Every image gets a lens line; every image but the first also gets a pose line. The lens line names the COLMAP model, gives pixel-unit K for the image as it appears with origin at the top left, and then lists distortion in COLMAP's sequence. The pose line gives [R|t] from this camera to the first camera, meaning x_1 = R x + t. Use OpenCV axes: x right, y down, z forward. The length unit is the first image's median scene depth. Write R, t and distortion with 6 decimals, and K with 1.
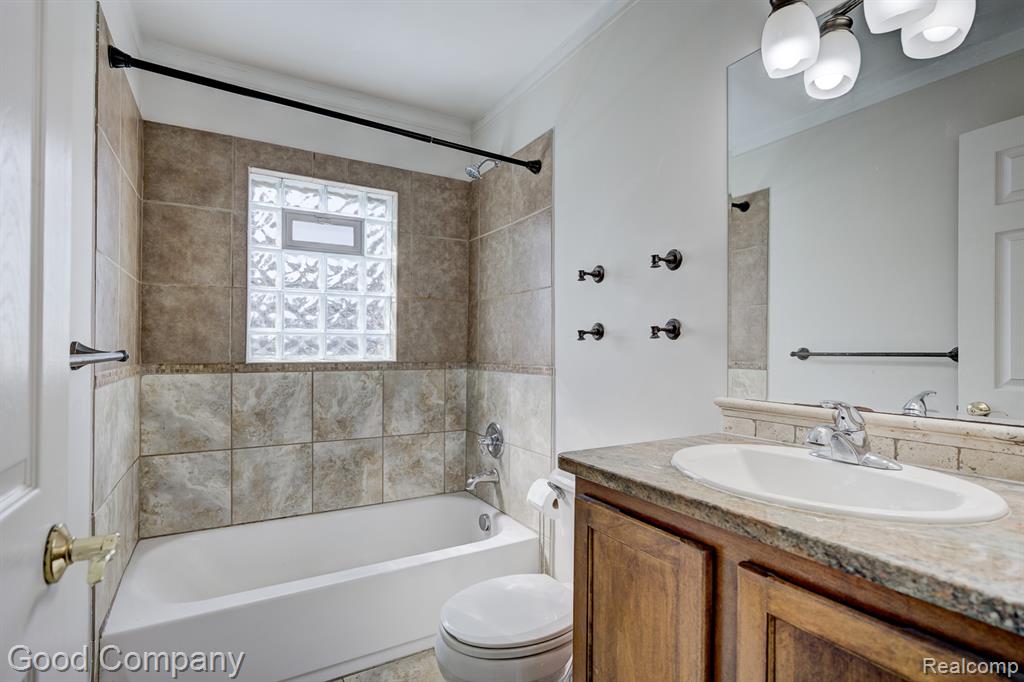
lens RADIAL K [[503.0, 0, 515.4], [0, 503.0, 345.5], [0, 0, 1]] dist [-0.010942, 0.011833]
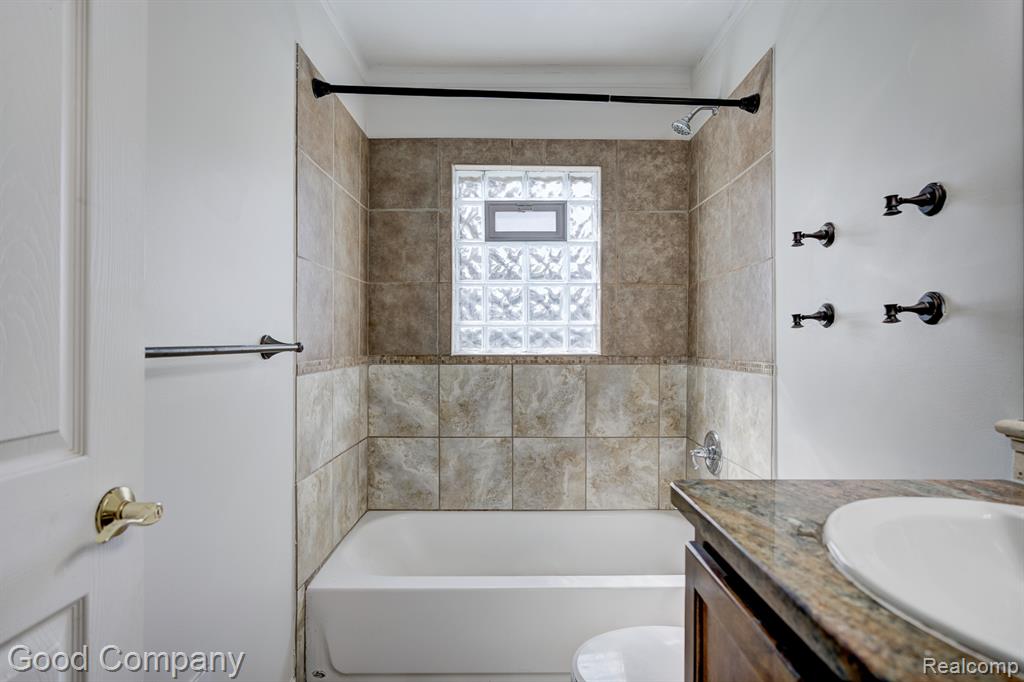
lens RADIAL K [[544.4, 0, 512.9], [0, 544.4, 339.8], [0, 0, 1]] dist [-0.002766, 0.001912]
pose [[0.868259, -0.004994, -0.496086, 0.129241], [0.006935, 0.999974, 0.002070, 0.001829], [0.496062, -0.005237, 0.868271, 0.088476]]
